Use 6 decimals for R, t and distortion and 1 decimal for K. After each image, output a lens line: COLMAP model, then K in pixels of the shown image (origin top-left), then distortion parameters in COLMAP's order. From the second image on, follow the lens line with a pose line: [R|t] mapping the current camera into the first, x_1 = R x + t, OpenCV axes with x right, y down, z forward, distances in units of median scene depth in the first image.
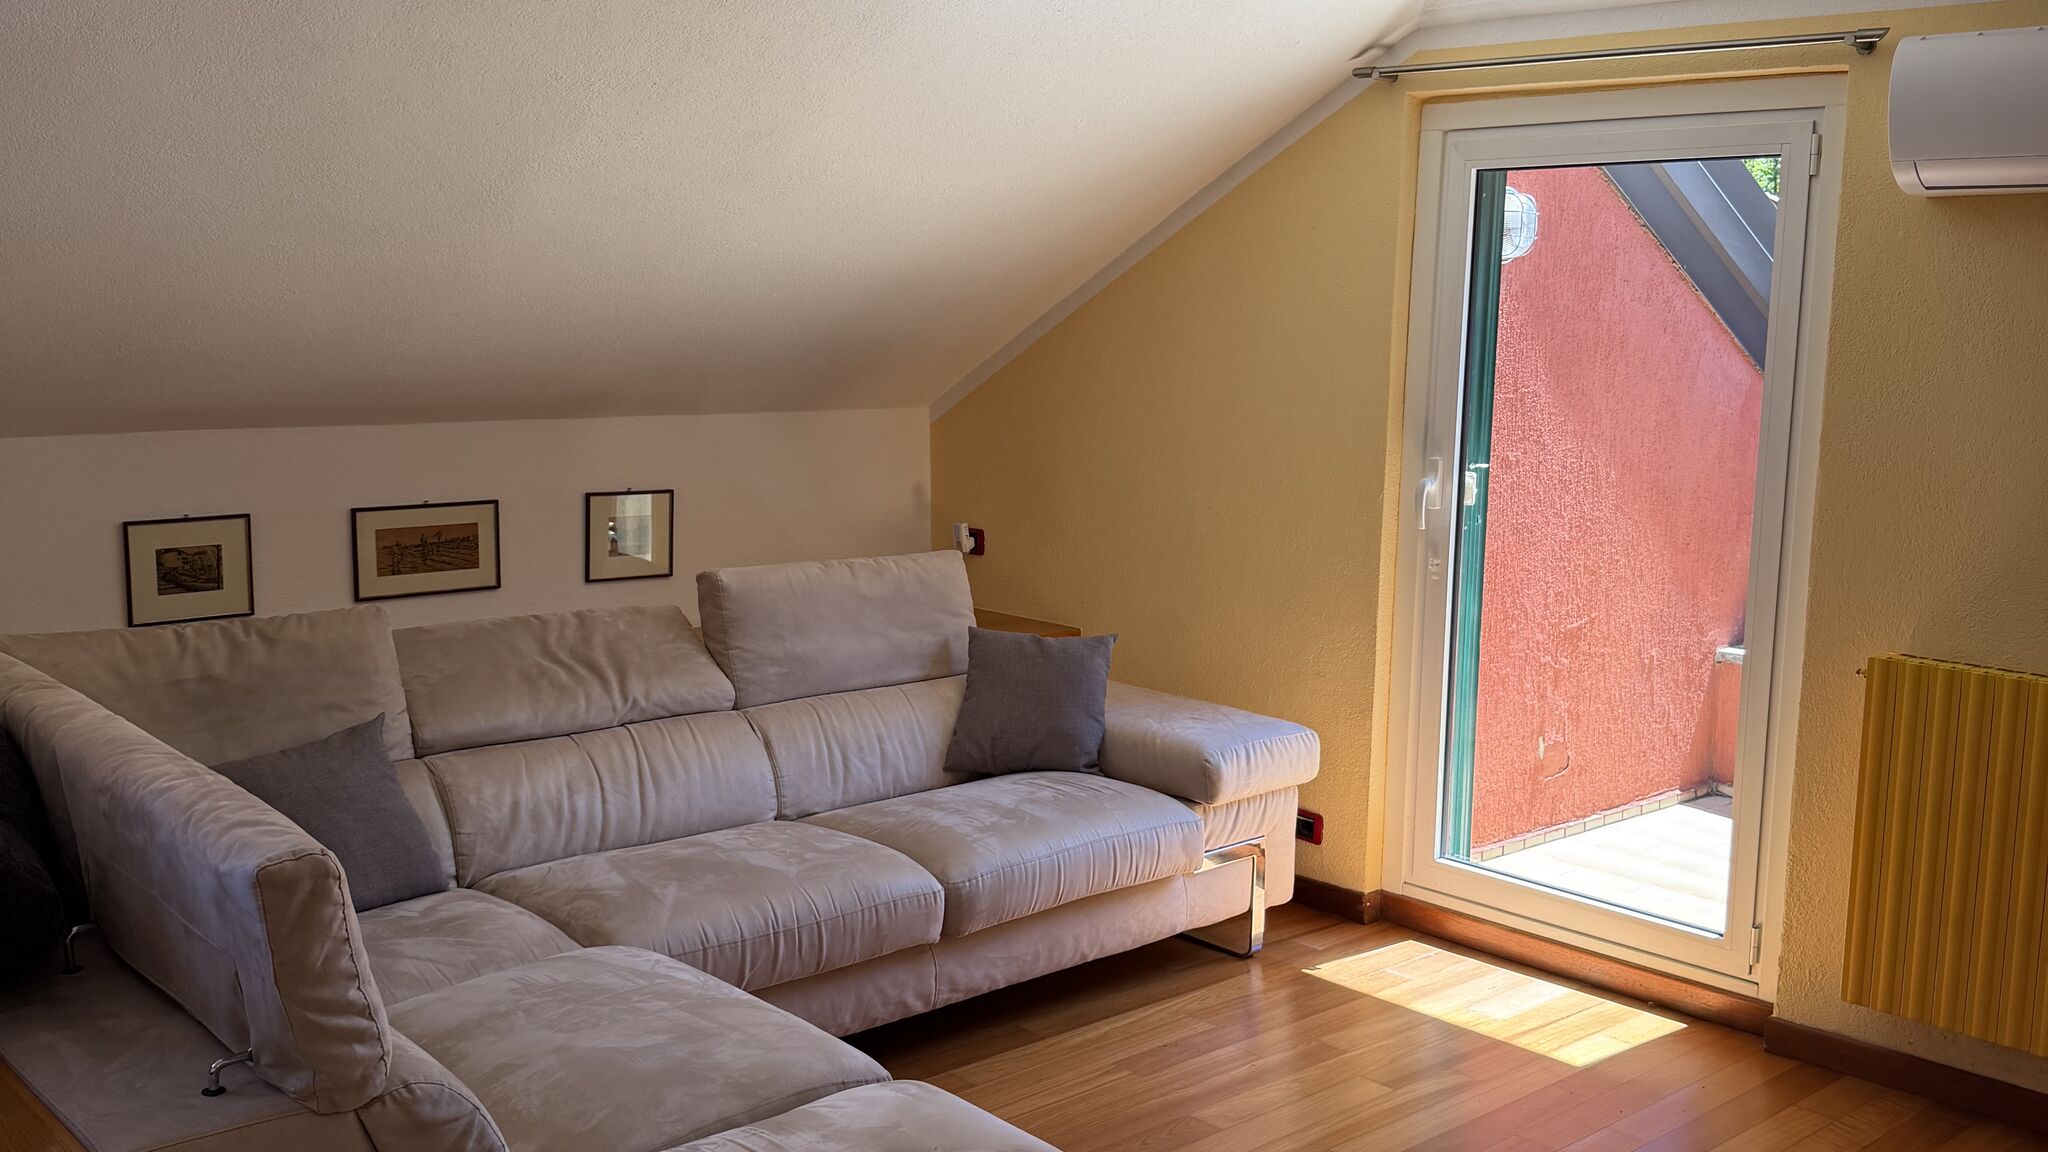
lens RADIAL K [[1918.4, 0, 1024.0], [0, 1918.4, 576.0], [0, 0, 1]] dist [0.055551, -0.001543]
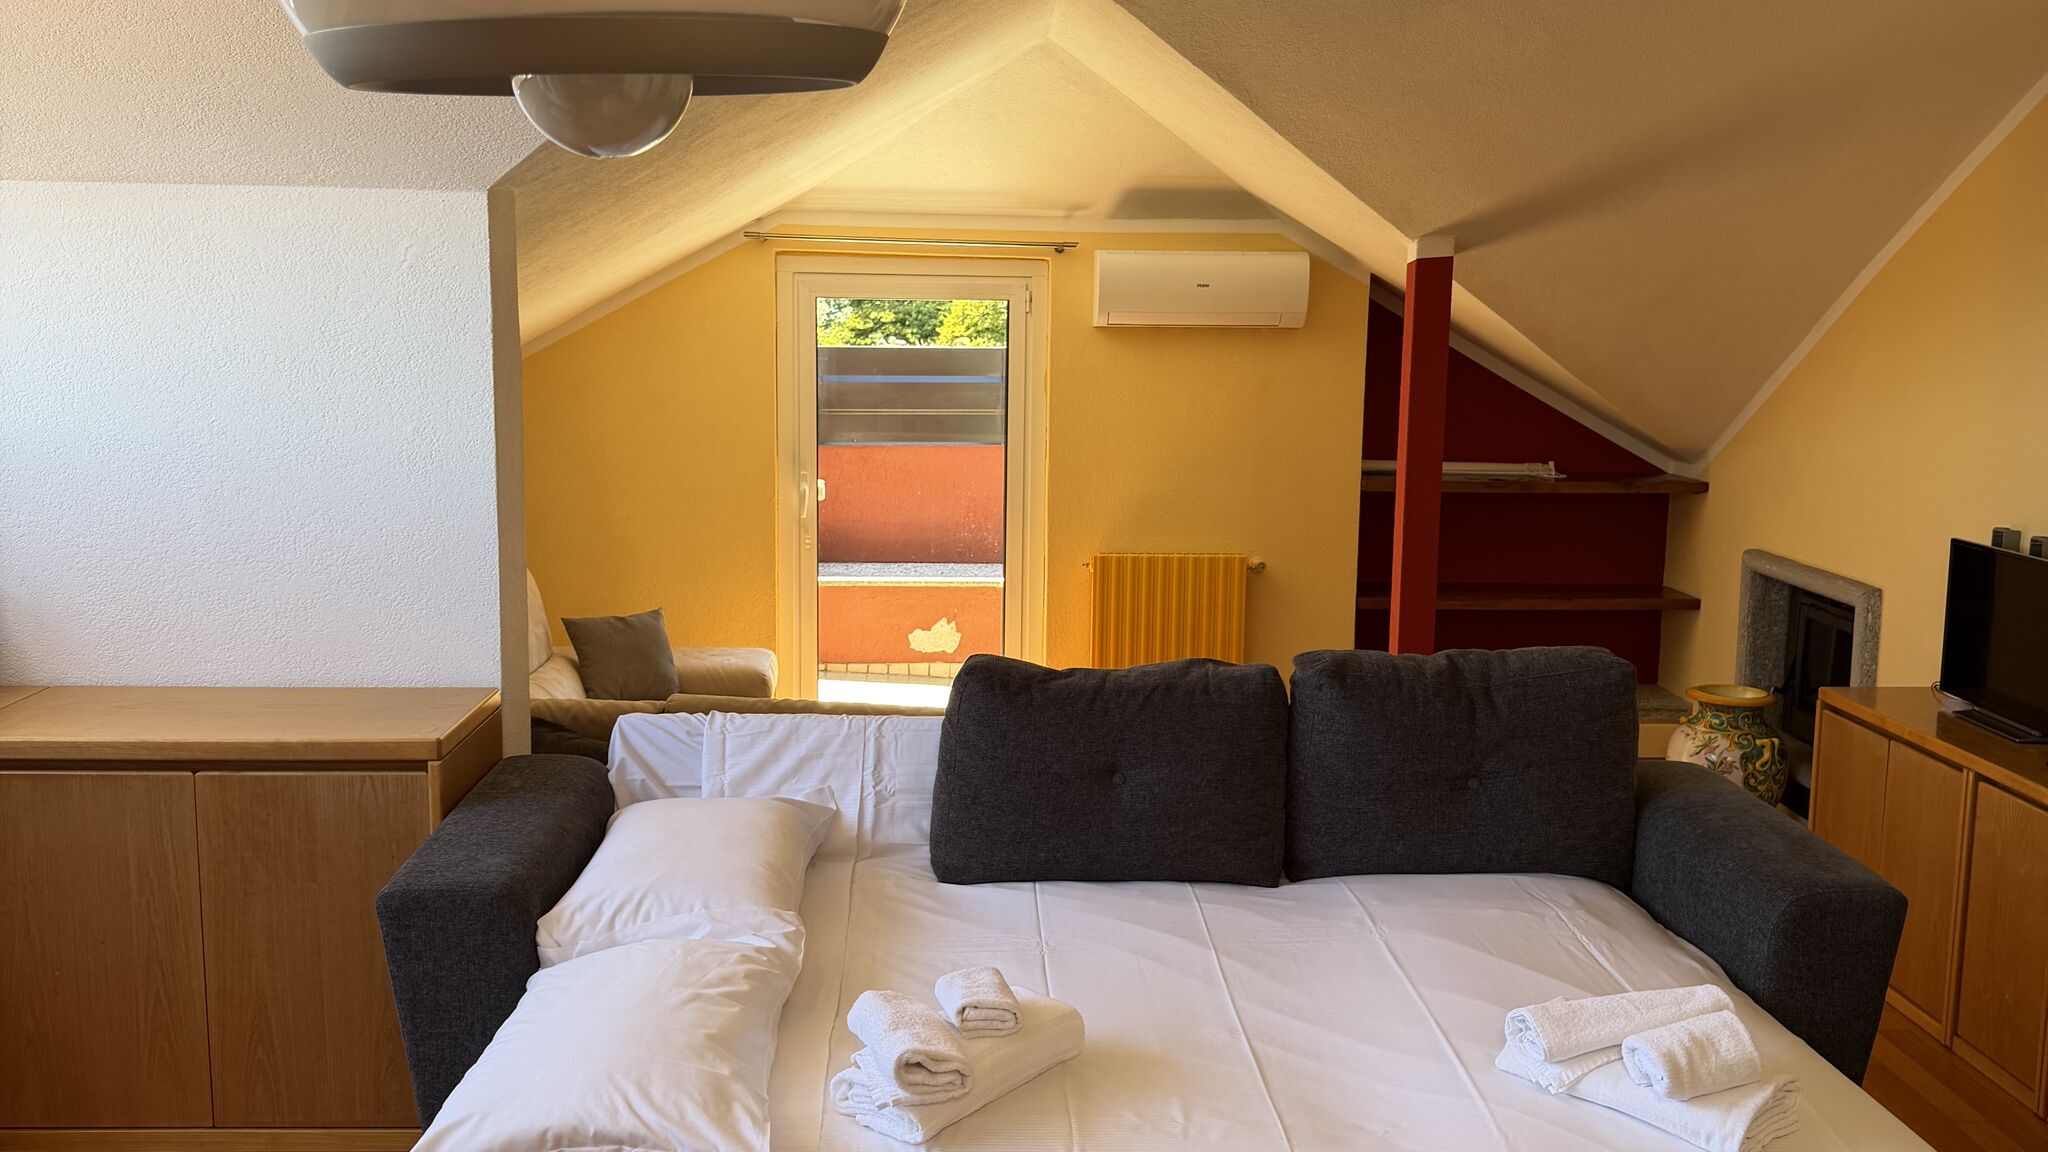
lens RADIAL K [[1918.4, 0, 1024.0], [0, 1918.4, 576.0], [0, 0, 1]] dist [0.055551, -0.001543]
pose [[0.645242, -0.121655, 0.754230, -0.898918], [0.110124, 0.991740, 0.065754, -0.061247], [-0.756000, 0.040631, 0.653309, -0.194144]]
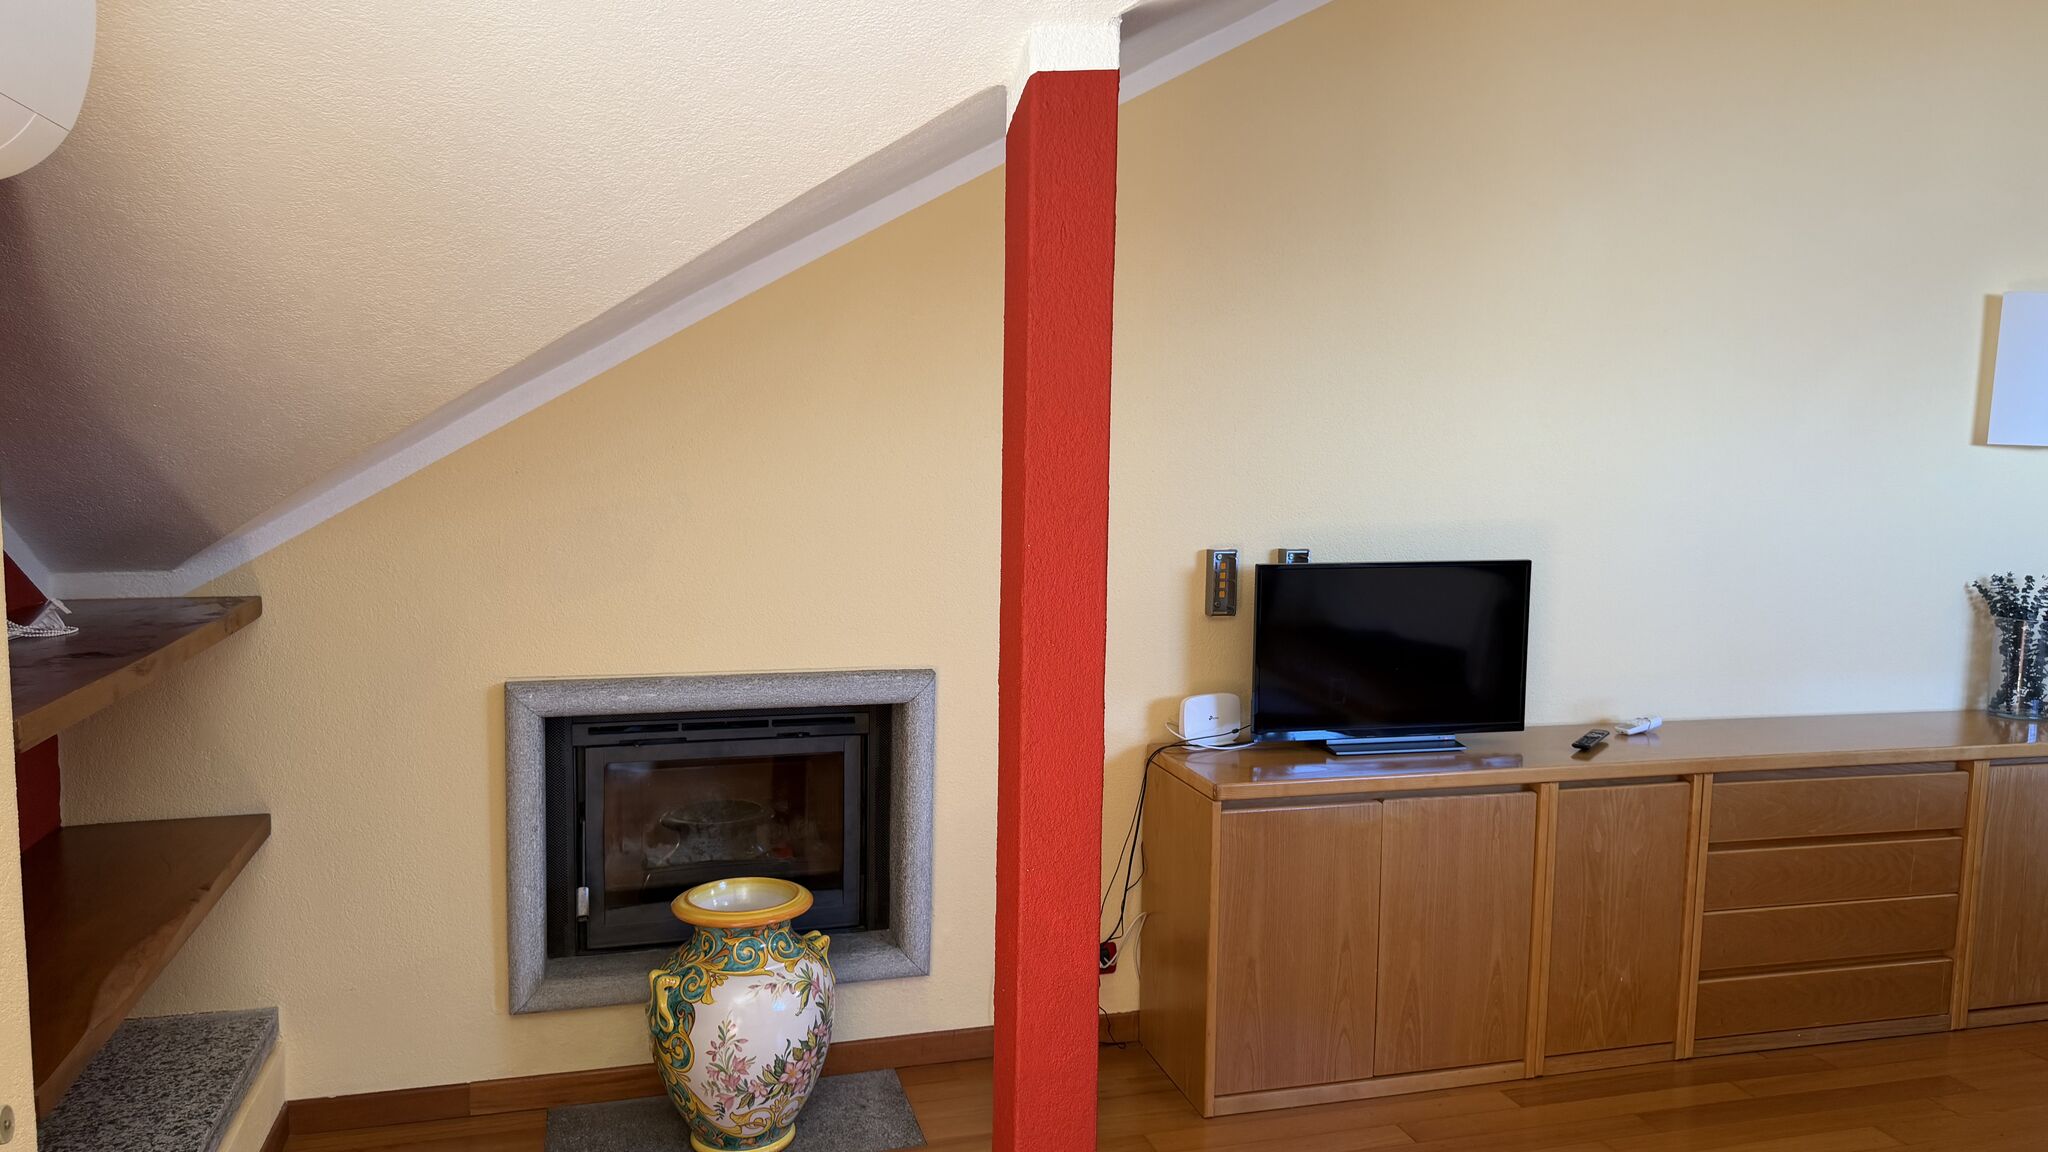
lens RADIAL K [[1906.4, 0, 1033.2], [0, 1906.4, 563.0], [0, 0, 1]] dist [0.107642, -0.173428]
pose [[-0.920987, -0.095631, 0.377675, 0.096987], [0.014255, 0.960485, 0.277966, -0.212724], [-0.389333, 0.261387, -0.883231, 1.045331]]
